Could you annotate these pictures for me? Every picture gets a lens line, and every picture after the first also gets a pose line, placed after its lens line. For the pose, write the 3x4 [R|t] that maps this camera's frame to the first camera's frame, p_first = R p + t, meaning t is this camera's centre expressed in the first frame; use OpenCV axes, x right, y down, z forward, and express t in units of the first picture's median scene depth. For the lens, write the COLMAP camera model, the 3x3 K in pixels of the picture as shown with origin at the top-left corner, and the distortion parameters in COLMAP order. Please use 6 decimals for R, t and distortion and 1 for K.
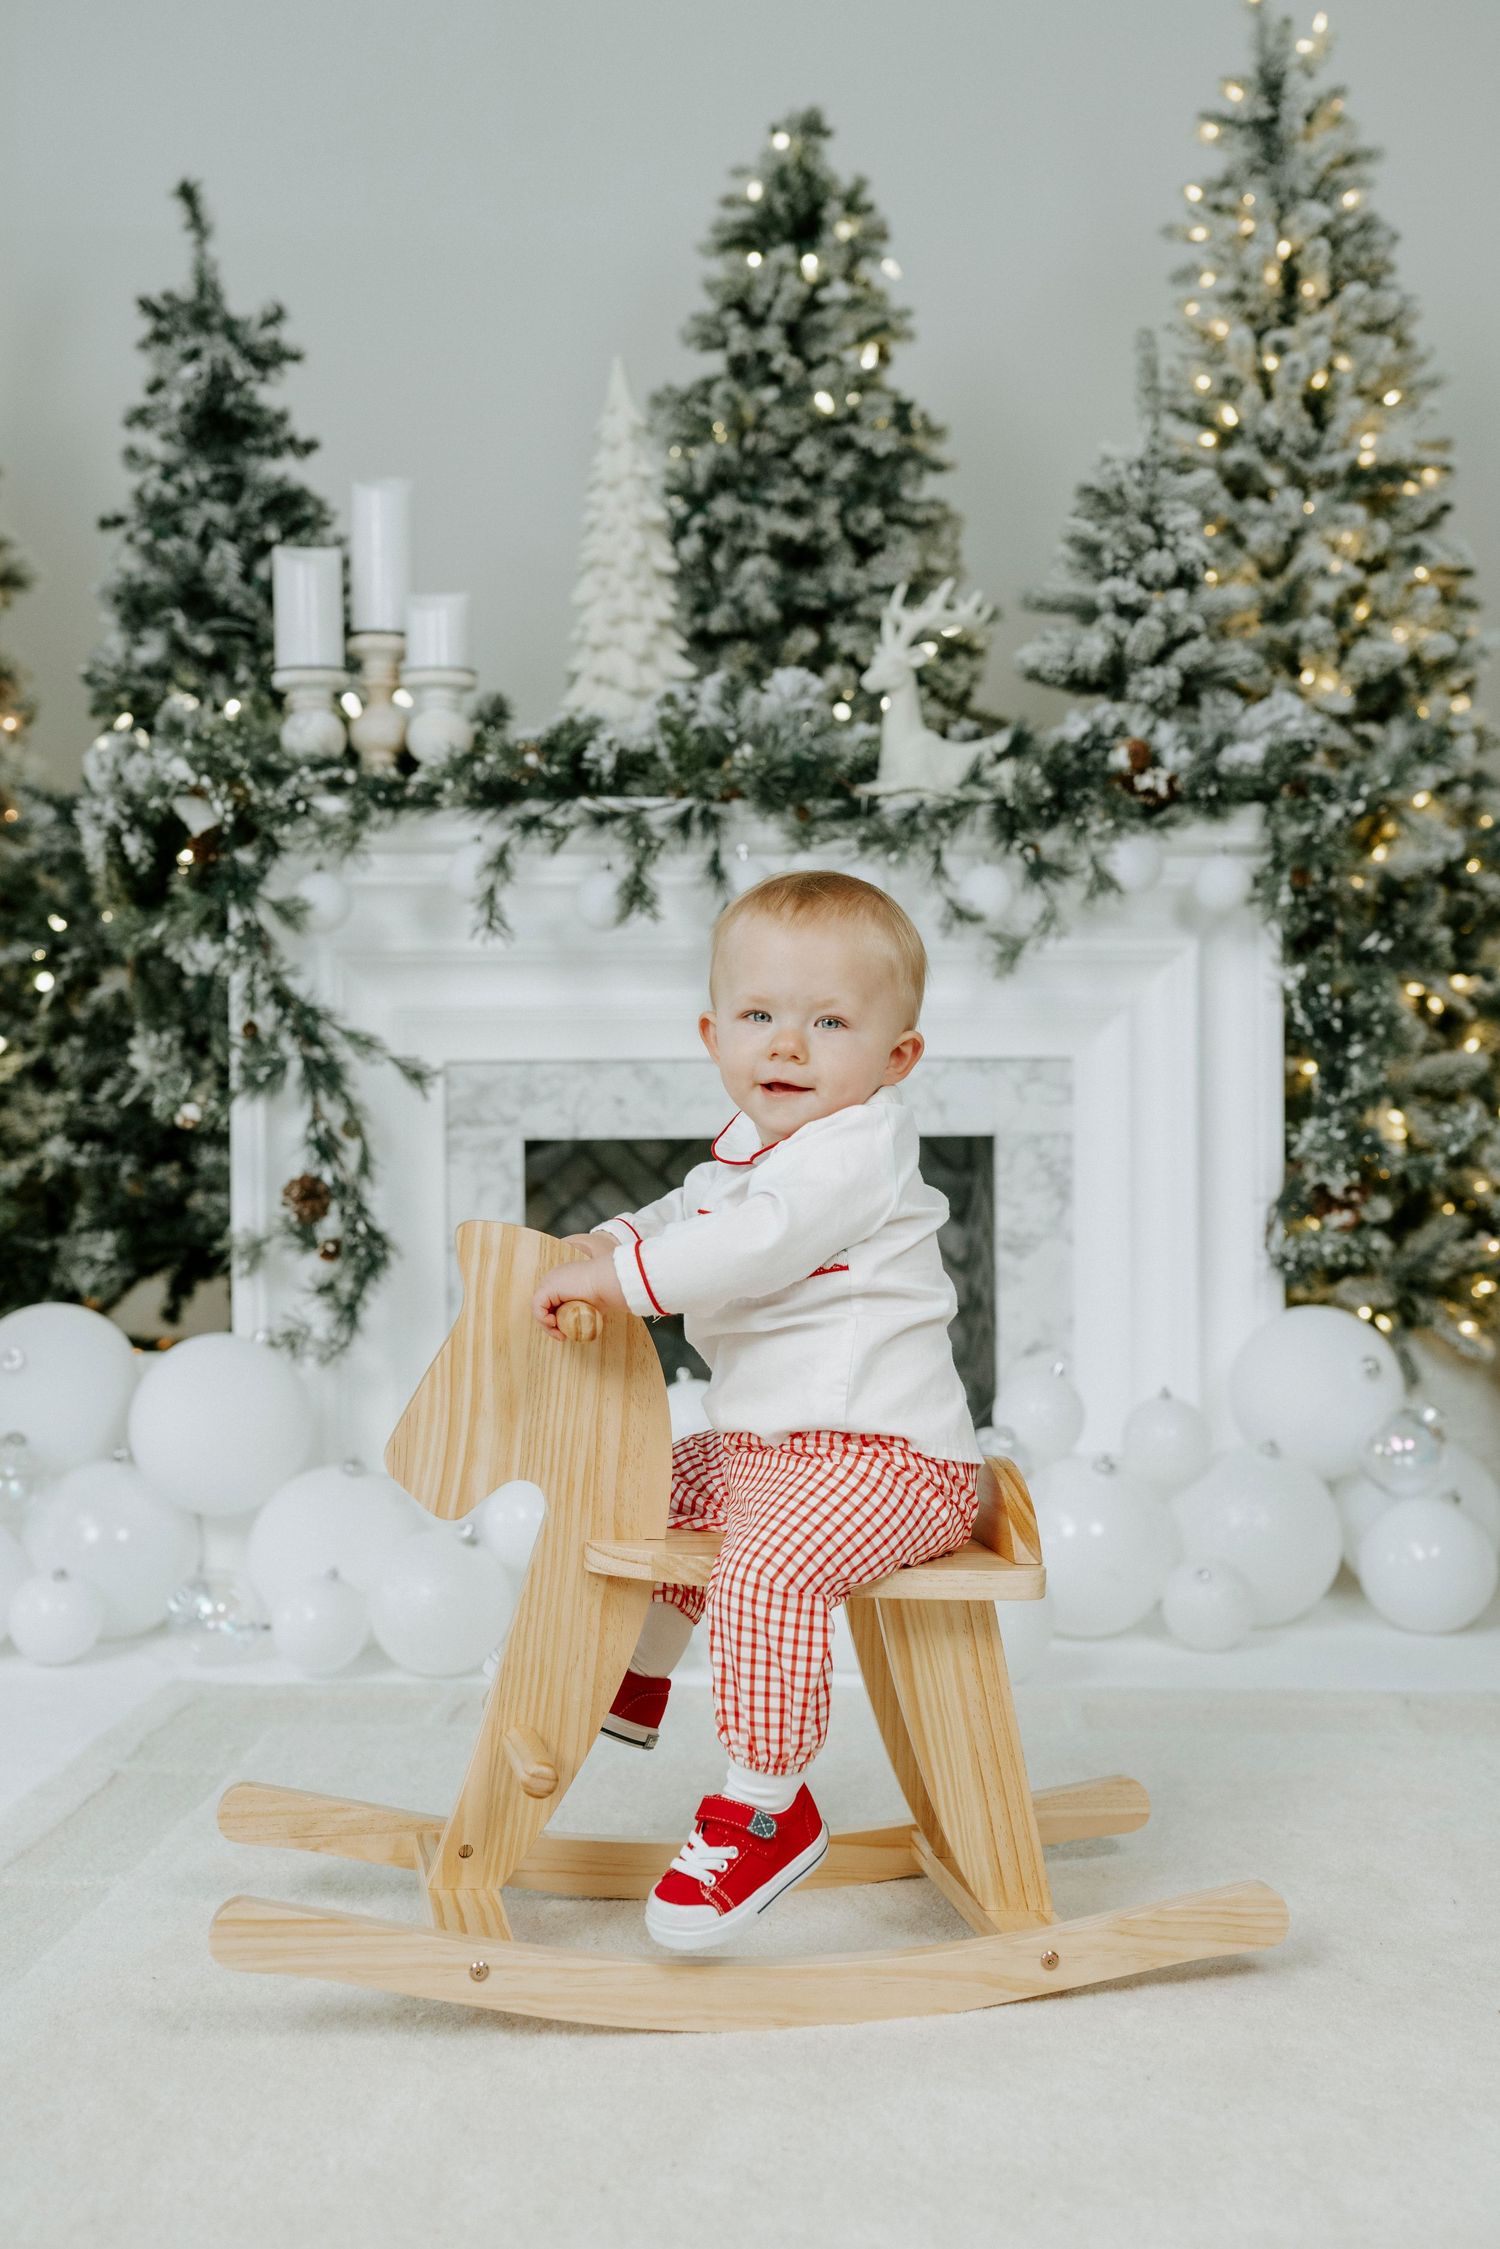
lens RADIAL K [[2358.7, 0, 750.6], [0, 2358.7, 1081.1], [0, 0, 1]] dist [-0.001820, -0.011031]
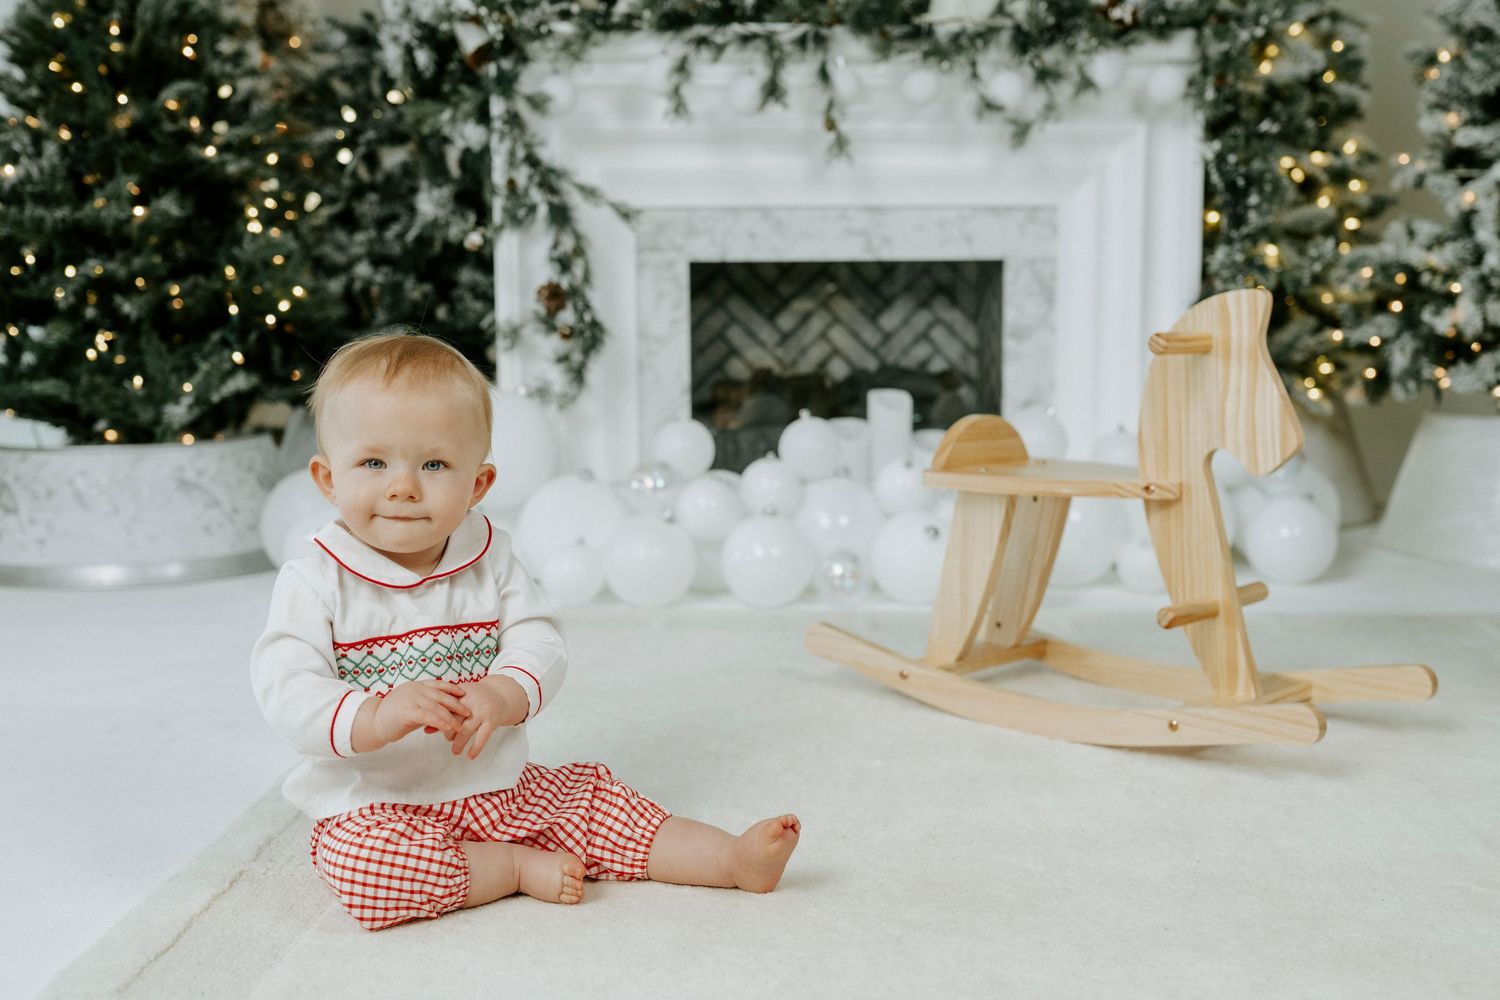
lens RADIAL K [[1747.8, 0, 745.1], [0, 1747.8, 479.3], [0, 0, 1]] dist [-0.004752, -0.000172]
pose [[0.999993, 0.000118, 0.003824, -0.065274], [-0.000591, 0.992287, 0.123957, 0.024900], [-0.003780, -0.123958, 0.992280, -0.106681]]
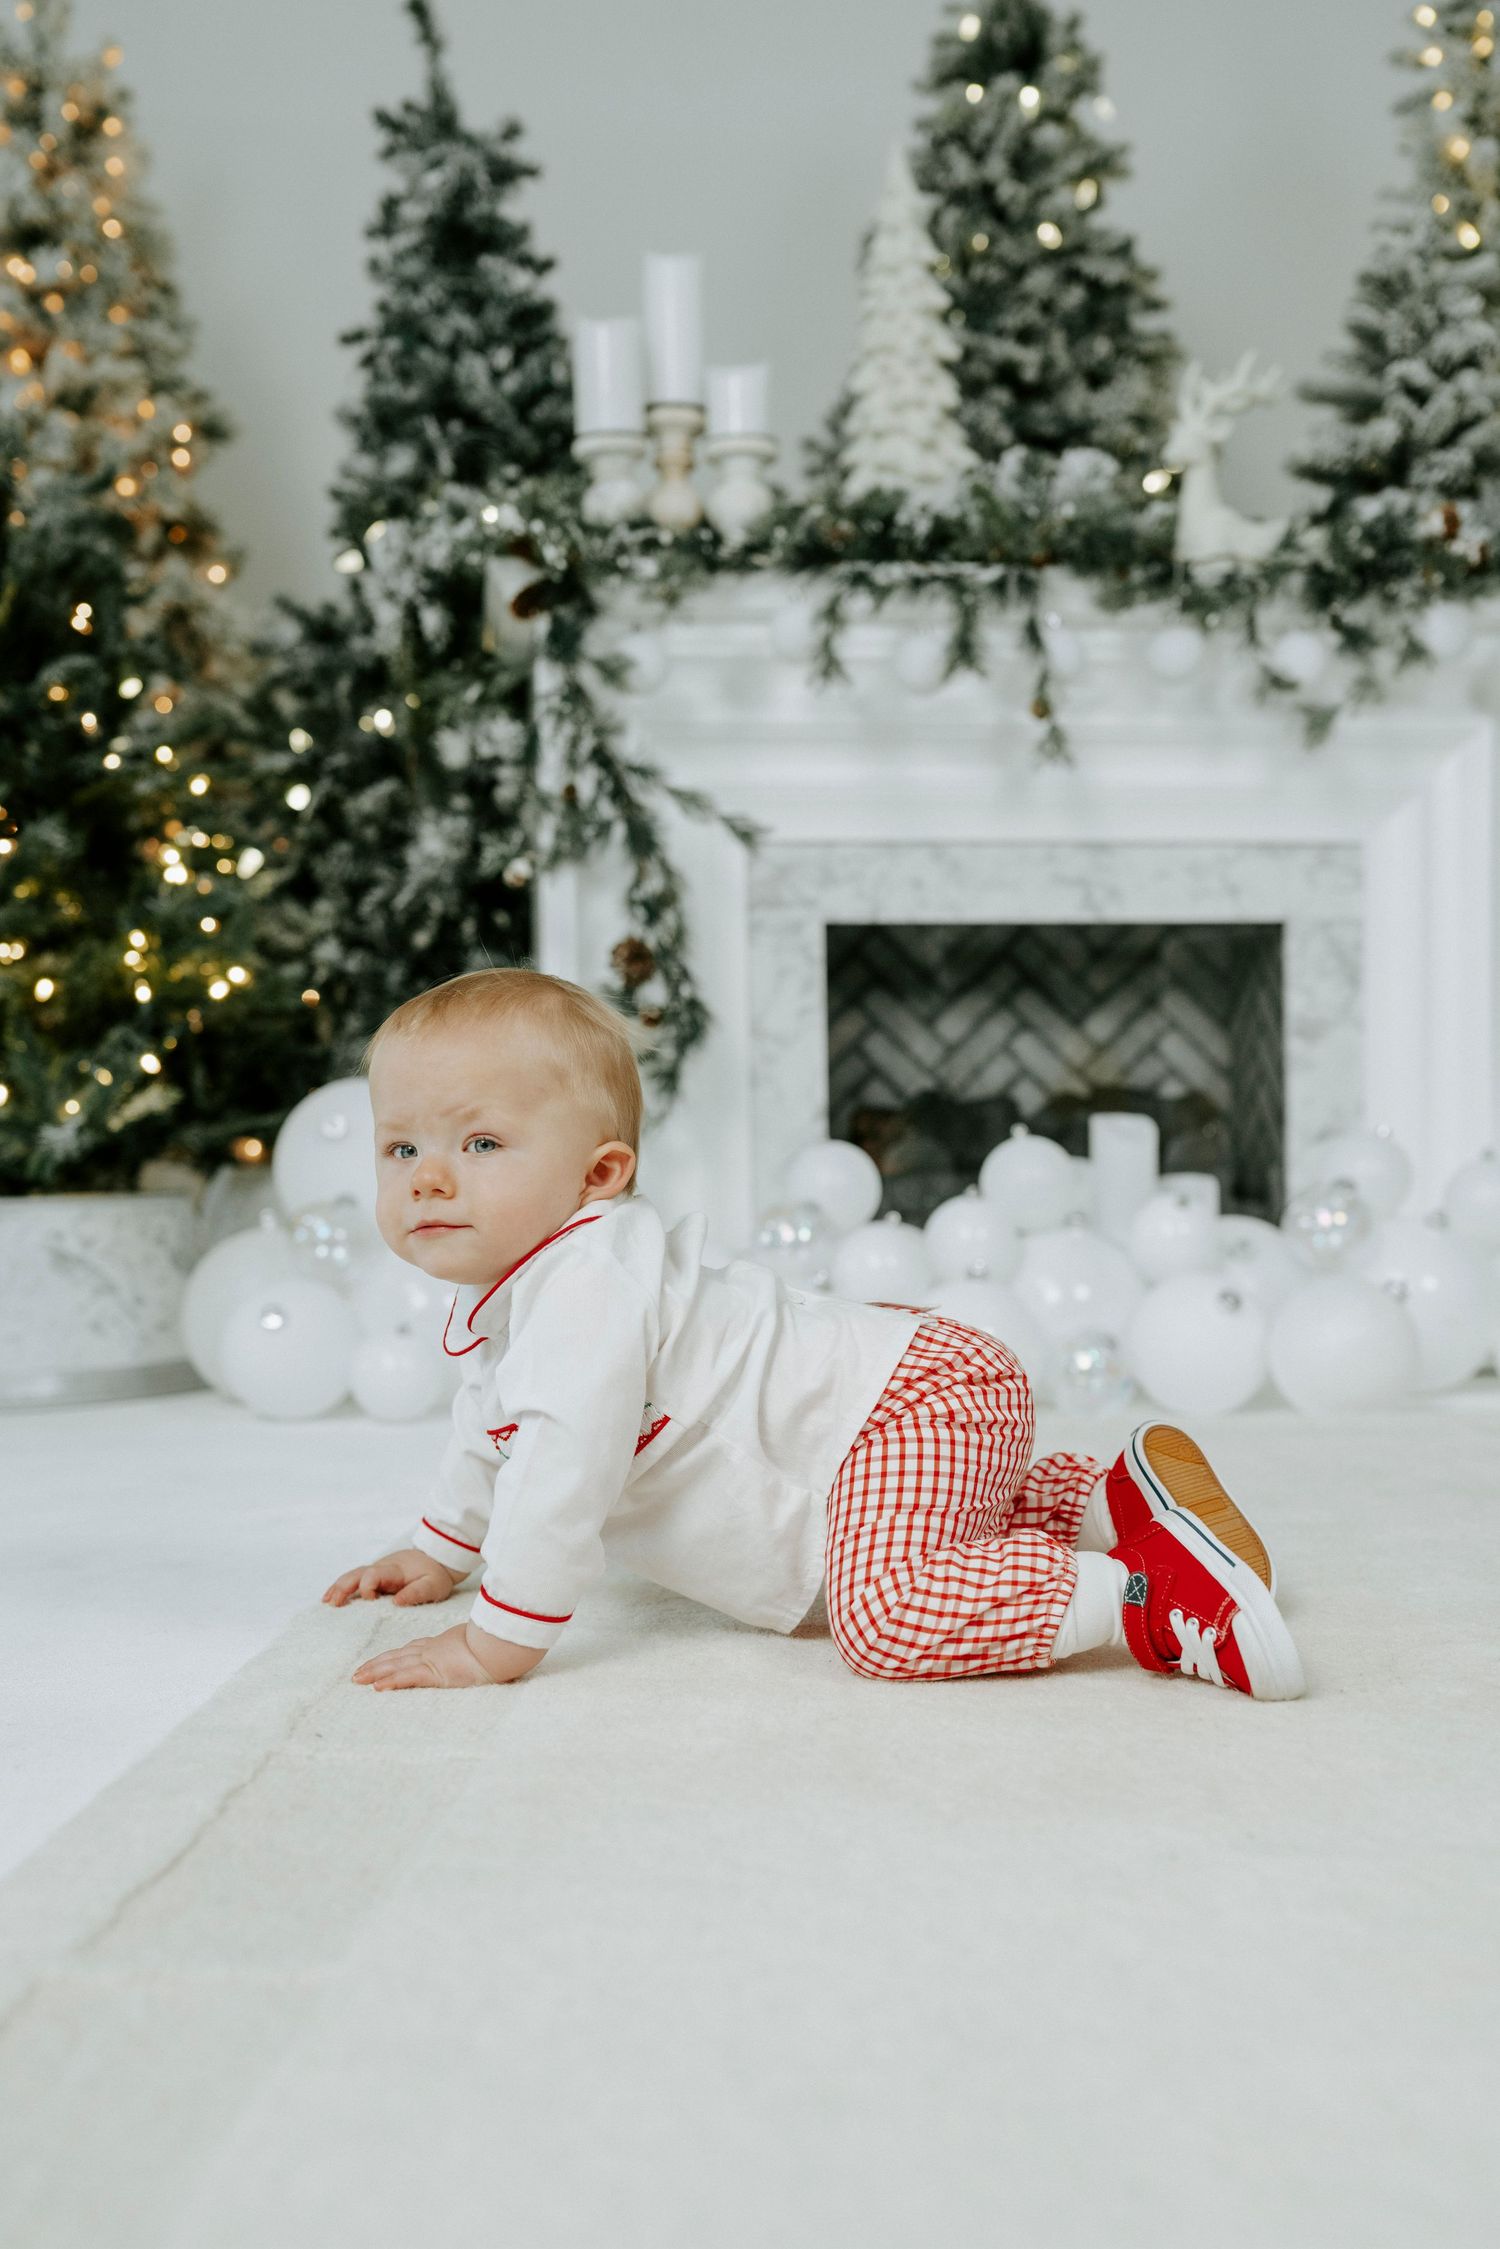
lens RADIAL K [[2254.7, 0, 753.0], [0, 2254.7, 1194.4], [0, 0, 1]] dist [0.003446, -0.009424]
pose [[0.999723, -0.007365, 0.022343, -0.149236], [0.006689, 0.999522, 0.030187, 0.111790], [-0.022555, -0.030029, 0.999295, 0.046685]]
